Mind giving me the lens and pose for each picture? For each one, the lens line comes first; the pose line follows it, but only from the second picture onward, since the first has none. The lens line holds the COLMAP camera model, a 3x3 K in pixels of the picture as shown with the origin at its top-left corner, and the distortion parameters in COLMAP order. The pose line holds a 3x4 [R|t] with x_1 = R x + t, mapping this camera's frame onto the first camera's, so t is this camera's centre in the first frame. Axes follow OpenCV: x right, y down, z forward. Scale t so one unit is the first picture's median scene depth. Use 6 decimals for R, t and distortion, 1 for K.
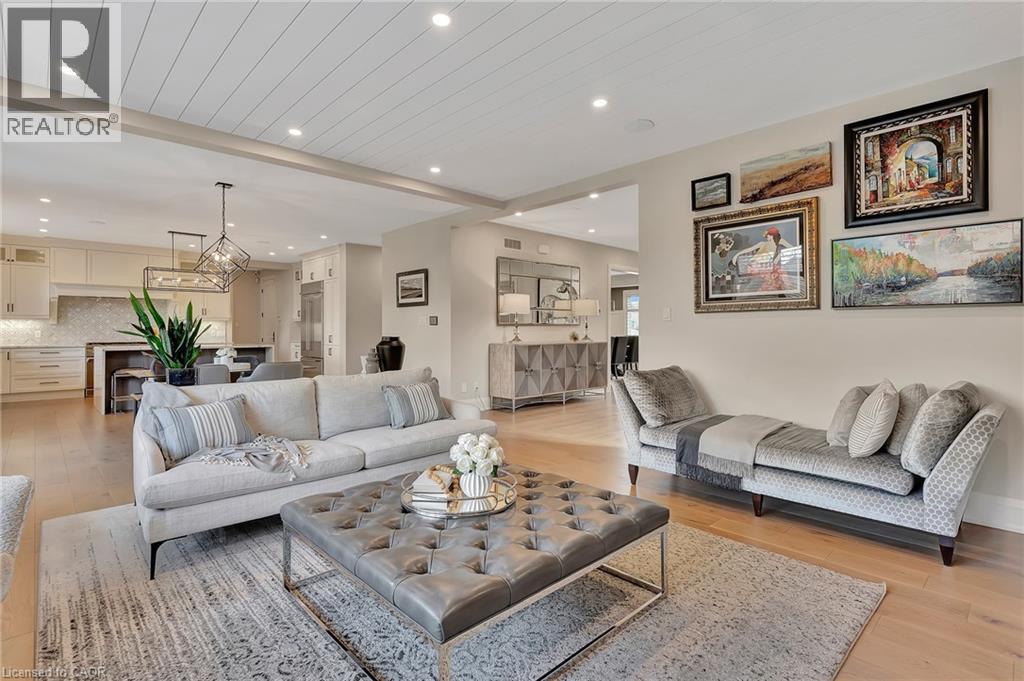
lens RADIAL K [[492.6, 0, 504.4], [0, 492.6, 333.2], [0, 0, 1]] dist [0.006567, -0.000155]
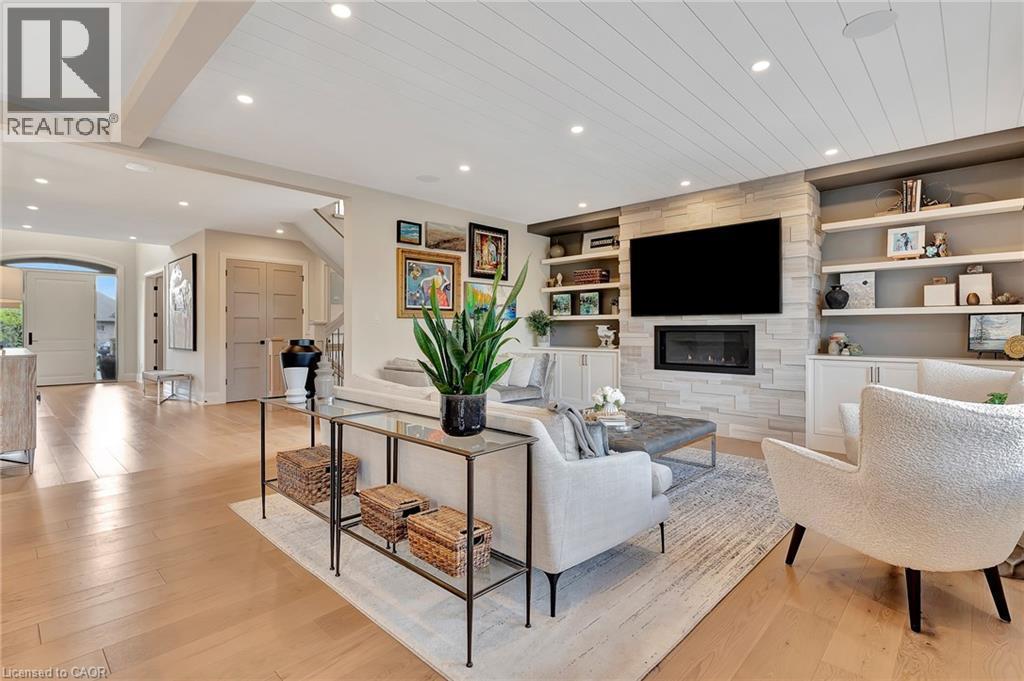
lens RADIAL K [[492.6, 0, 512.4], [0, 492.6, 339.4], [0, 0, 1]] dist [0.006567, -0.000155]
pose [[-0.050889, -0.016420, 0.998569, -1.044165], [0.007471, 0.999831, 0.016822, -0.002564], [-0.998676, 0.008317, -0.050757, 0.808722]]
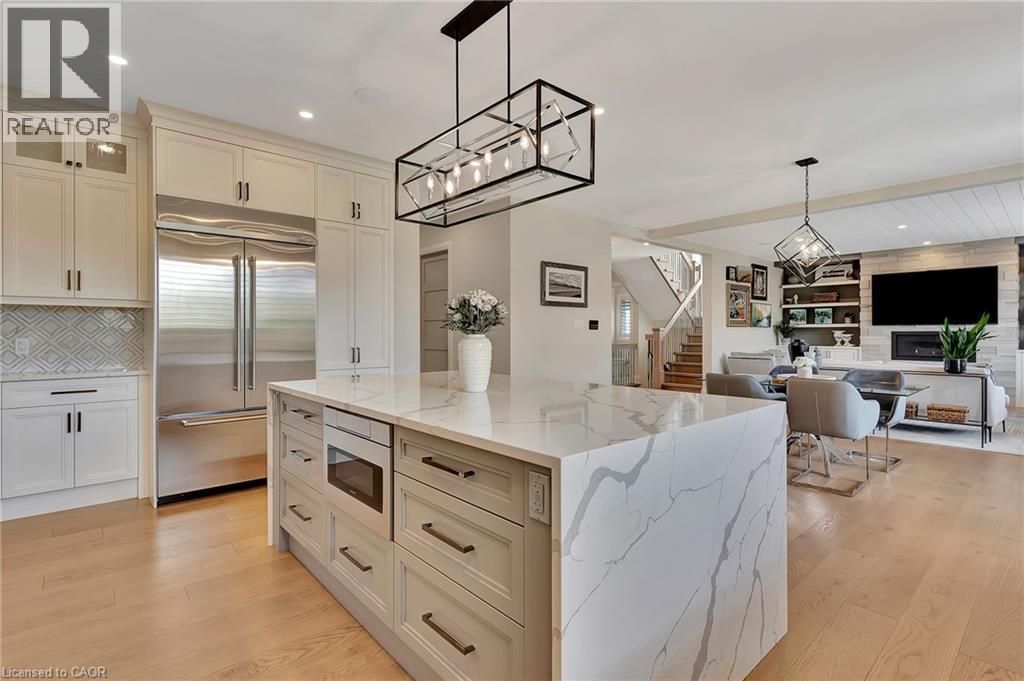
lens RADIAL K [[492.6, 0, 507.3], [0, 492.6, 340.3], [0, 0, 1]] dist [0.006567, -0.000155]
pose [[0.035584, -0.012613, 0.999287, -1.947409], [0.006888, 0.999900, 0.012375, -0.015173], [-0.999343, 0.006443, 0.035667, 2.017824]]
